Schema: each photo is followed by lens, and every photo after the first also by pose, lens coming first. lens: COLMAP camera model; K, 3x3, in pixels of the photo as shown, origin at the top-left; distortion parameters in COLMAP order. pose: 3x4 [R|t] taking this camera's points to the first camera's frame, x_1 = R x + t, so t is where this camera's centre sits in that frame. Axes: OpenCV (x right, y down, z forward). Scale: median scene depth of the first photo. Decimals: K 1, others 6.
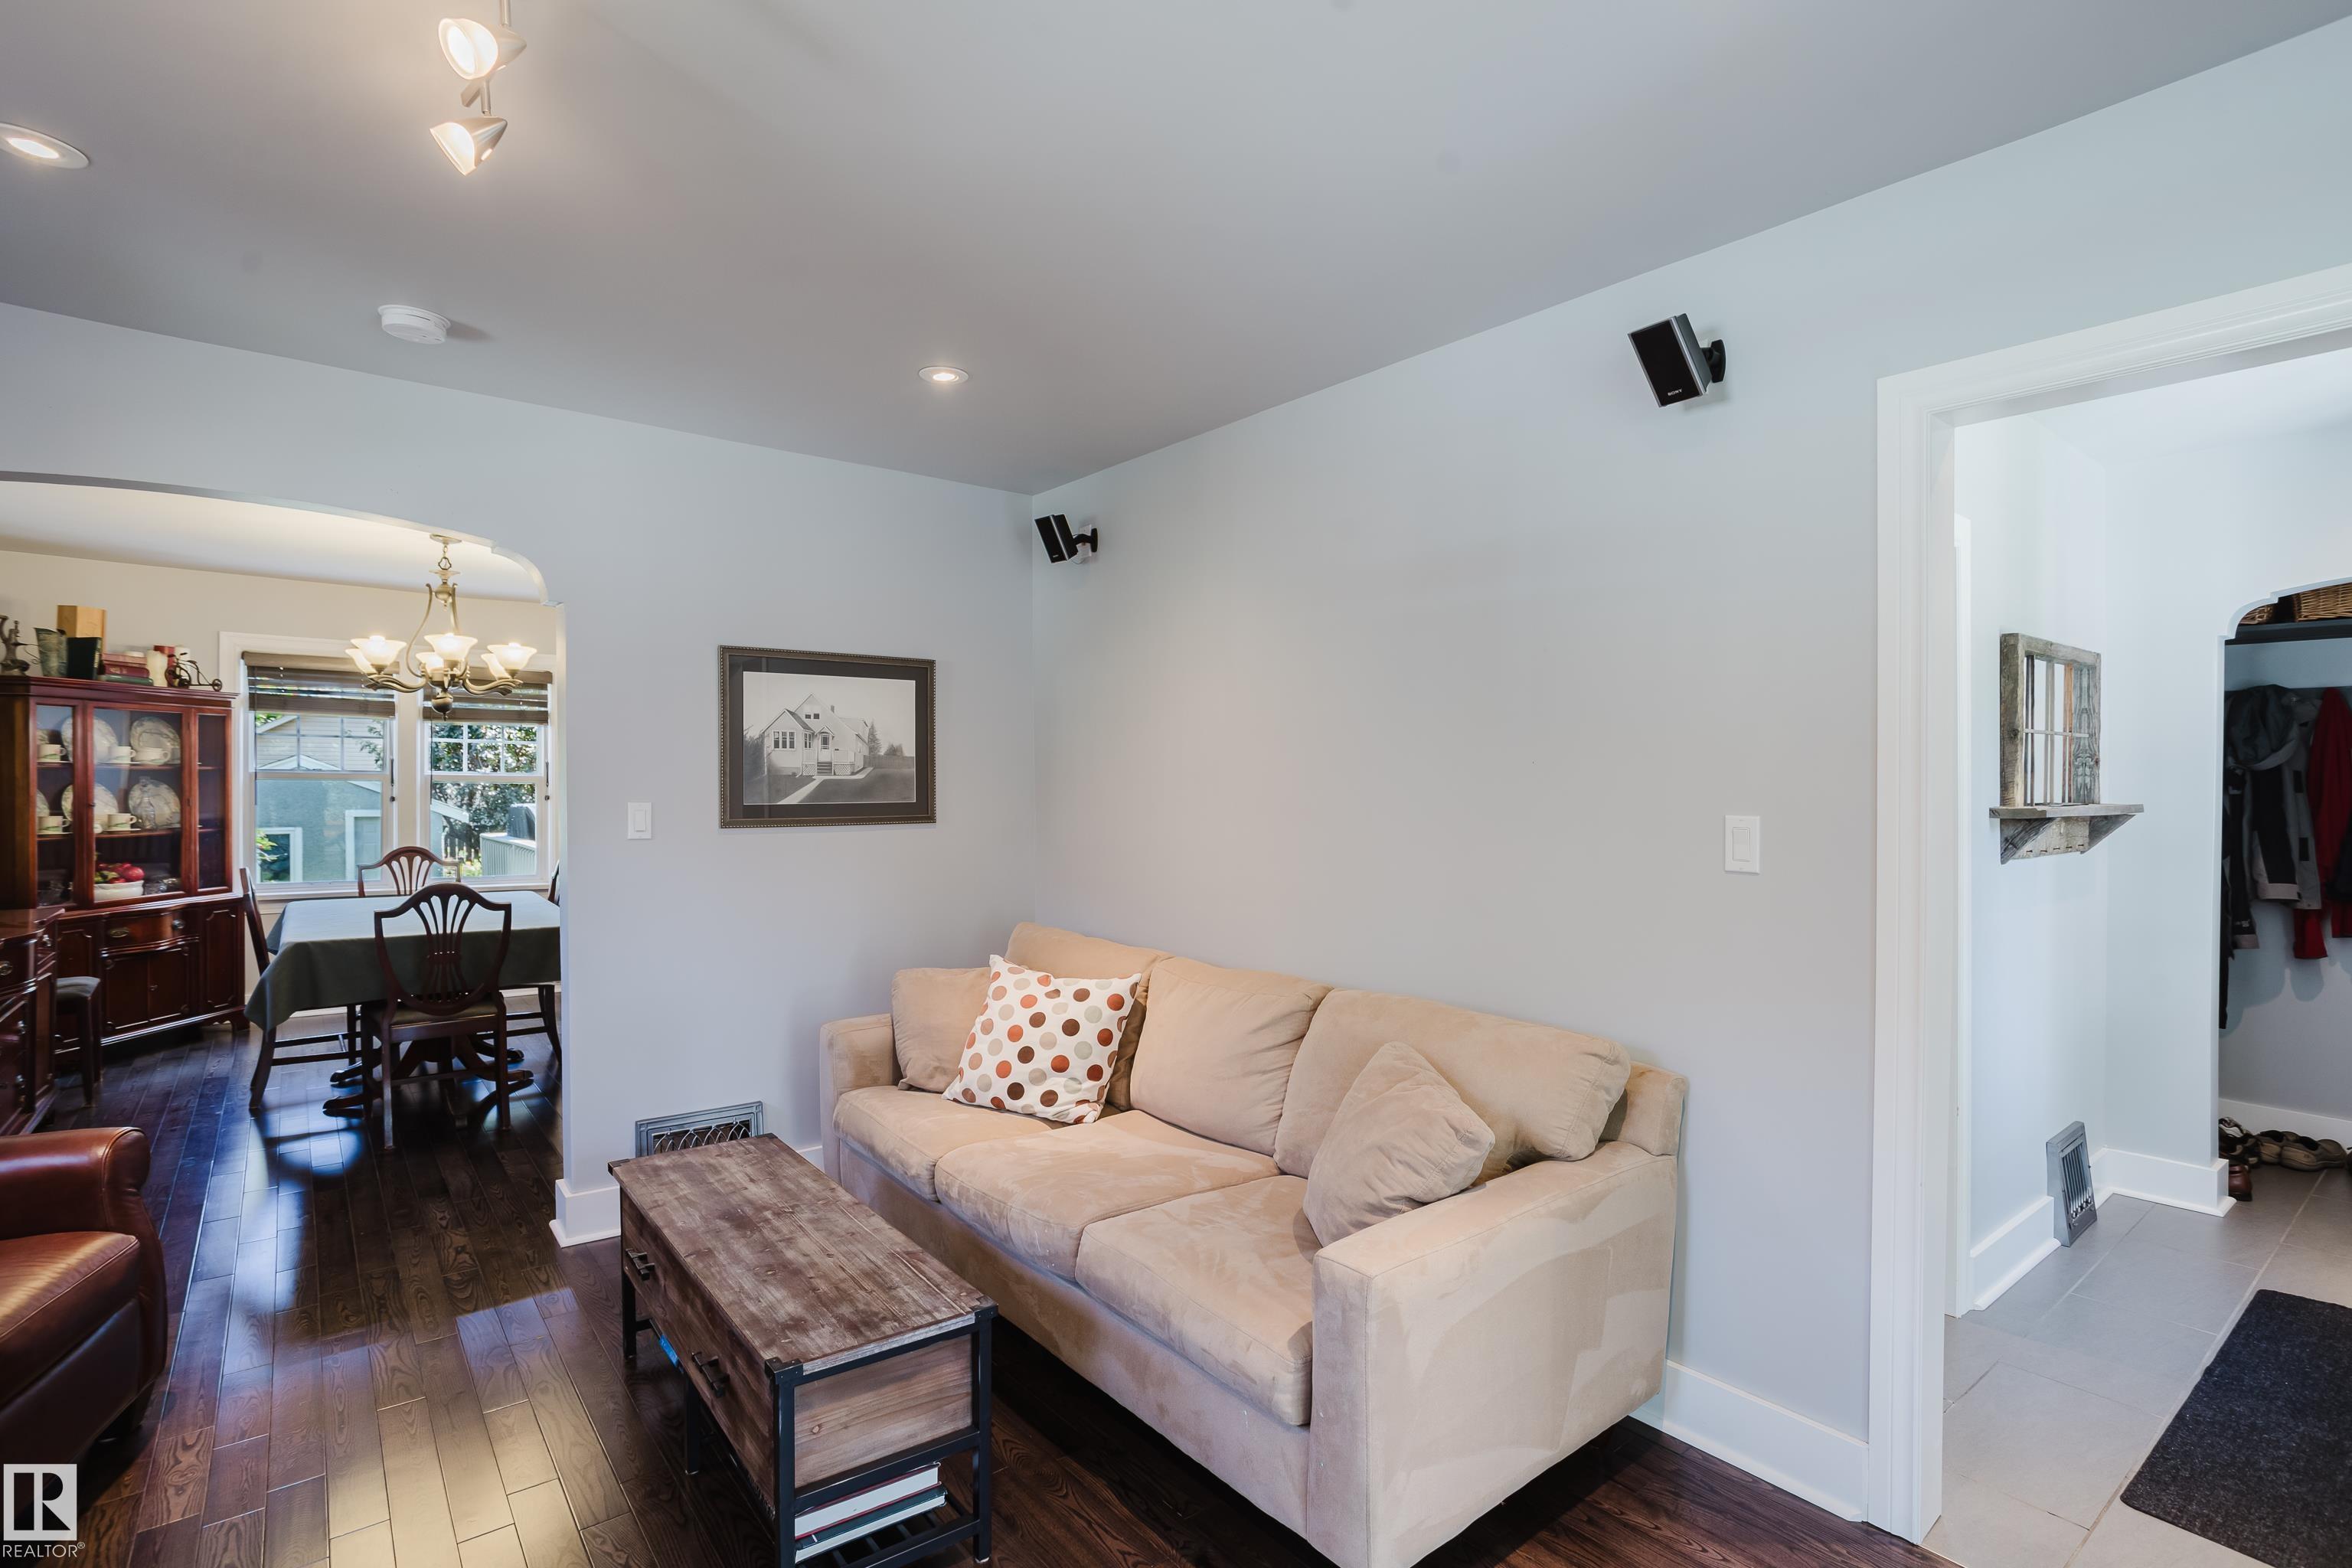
lens RADIAL K [[1134.4, 0, 1166.8], [0, 1134.4, 787.6], [0, 0, 1]] dist [-0.042211, 0.027607]
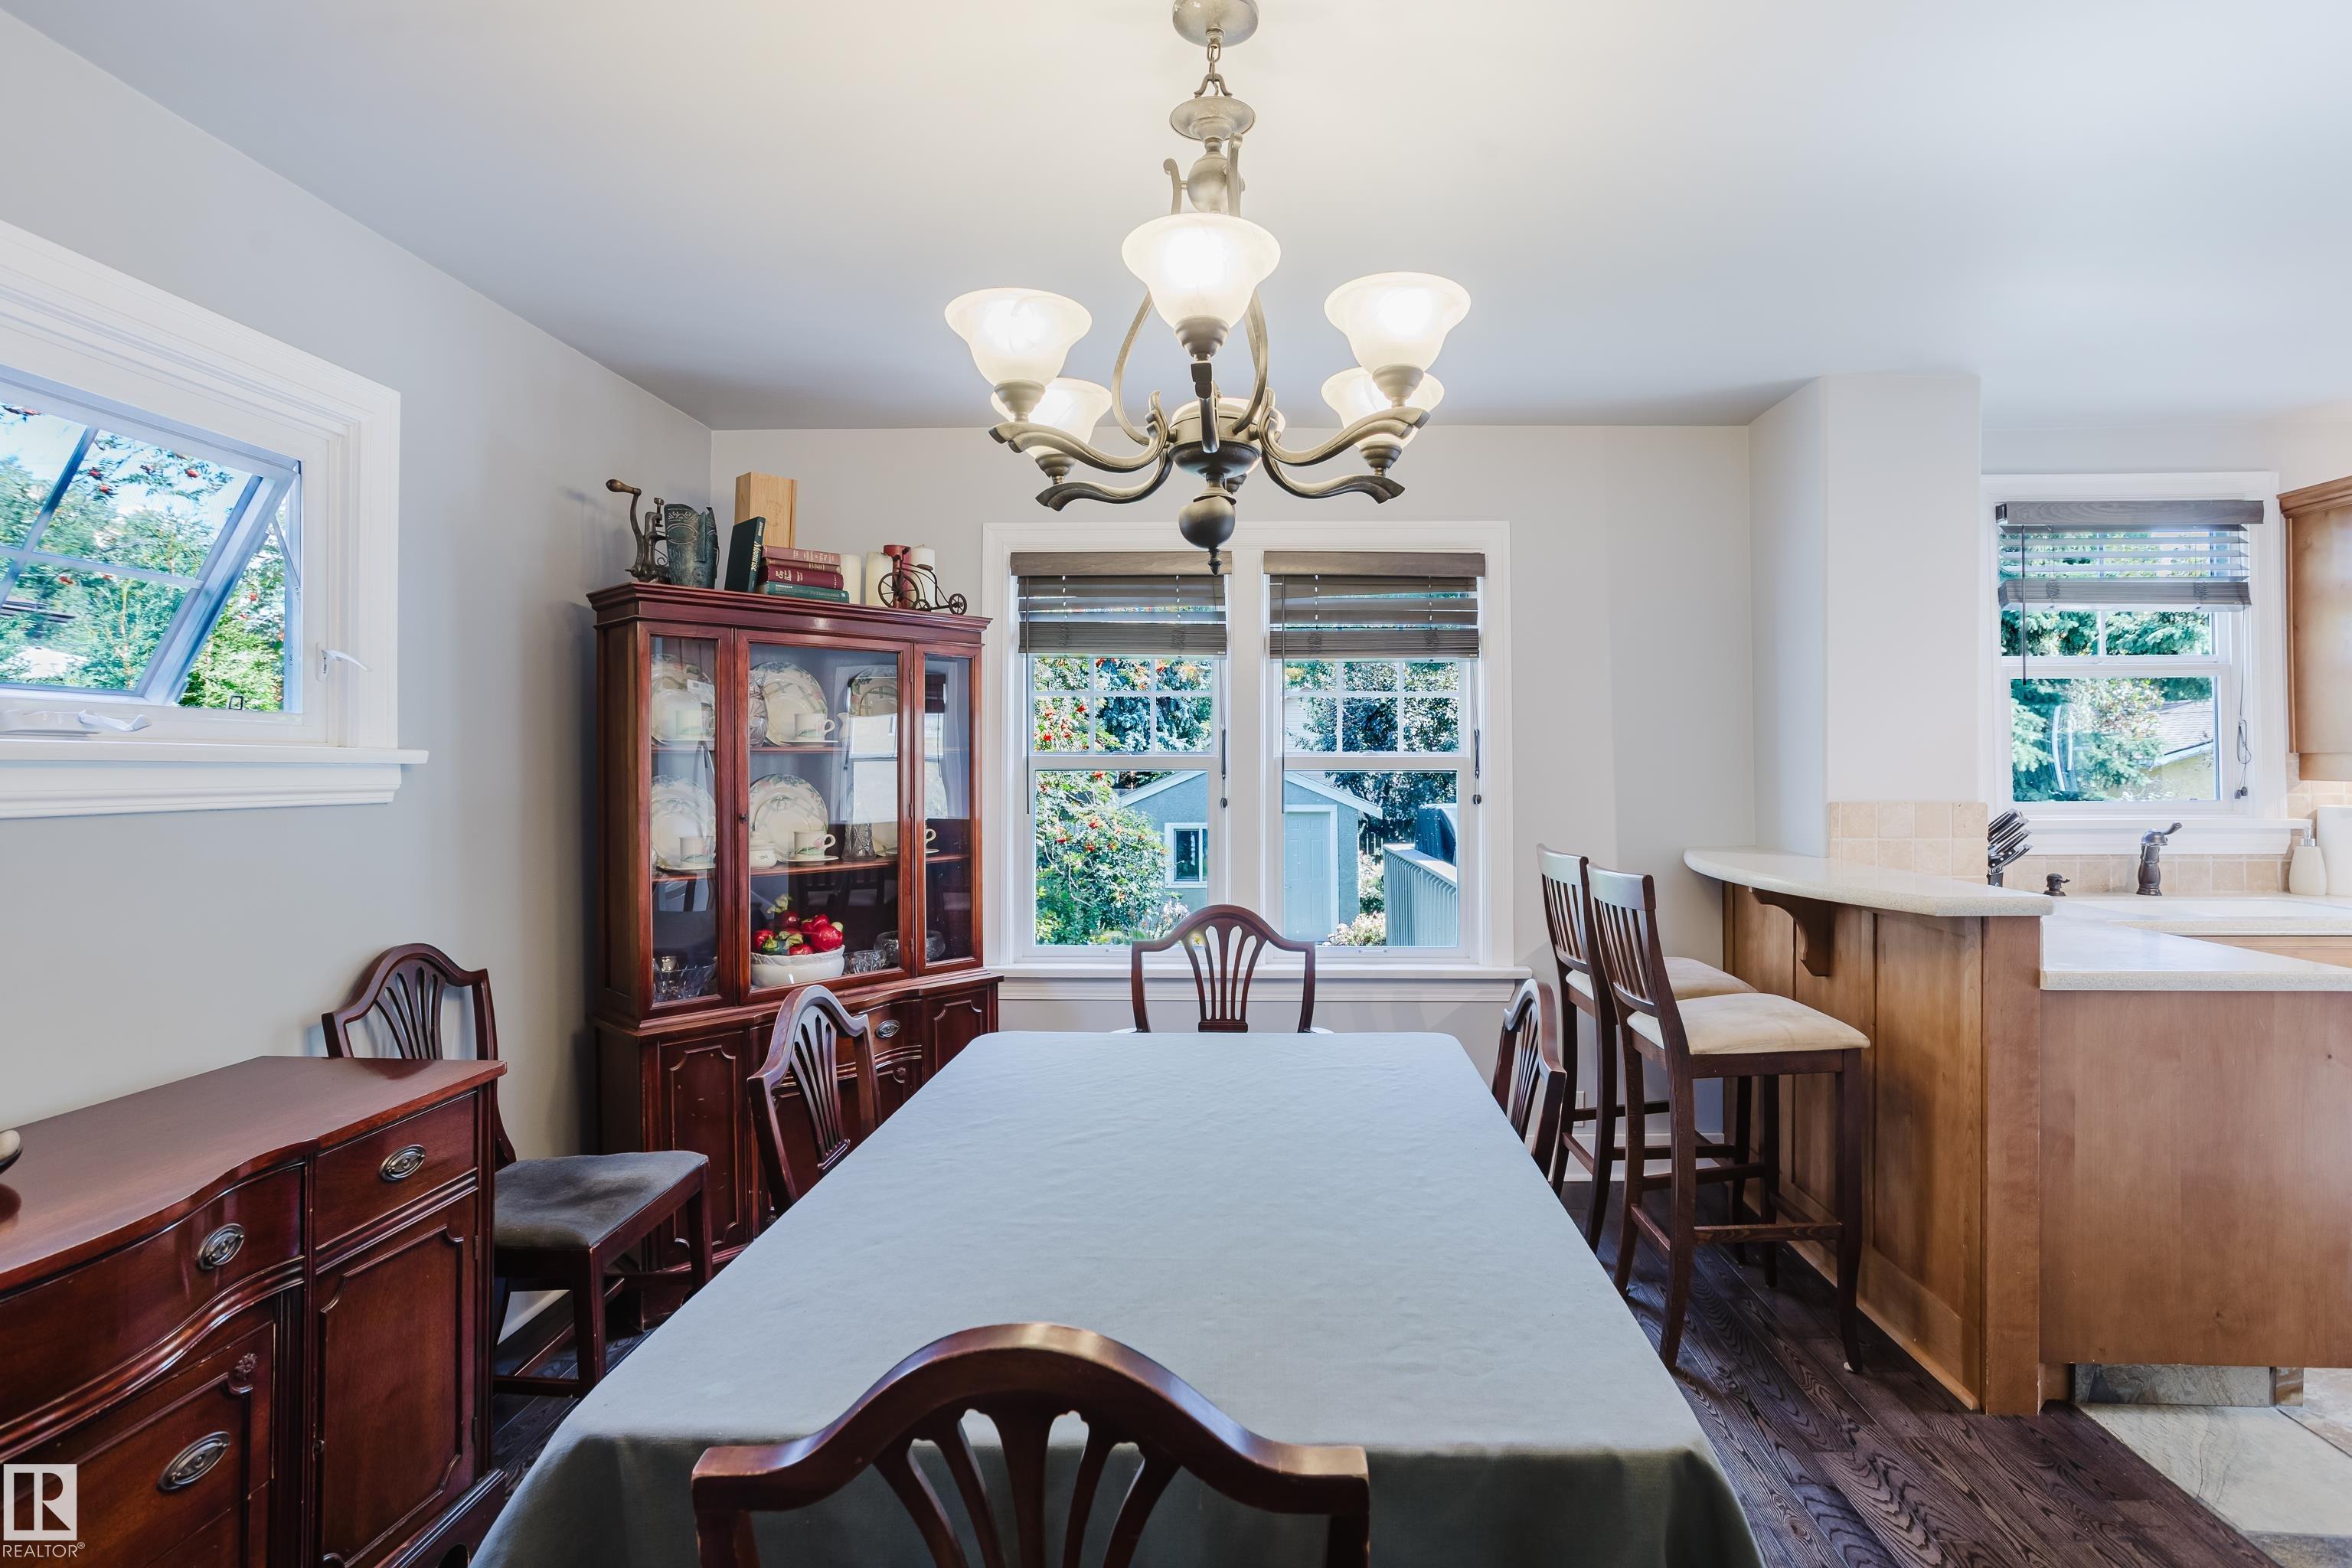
lens RADIAL K [[1155.1, 0, 1230.4], [0, 1155.1, 764.6], [0, 0, 1]] dist [-0.044770, 0.027076]
pose [[0.767550, -0.012736, -0.640863, -0.346270], [0.007321, 0.999912, -0.011103, -0.002020], [0.640948, 0.003830, 0.767575, 0.601342]]
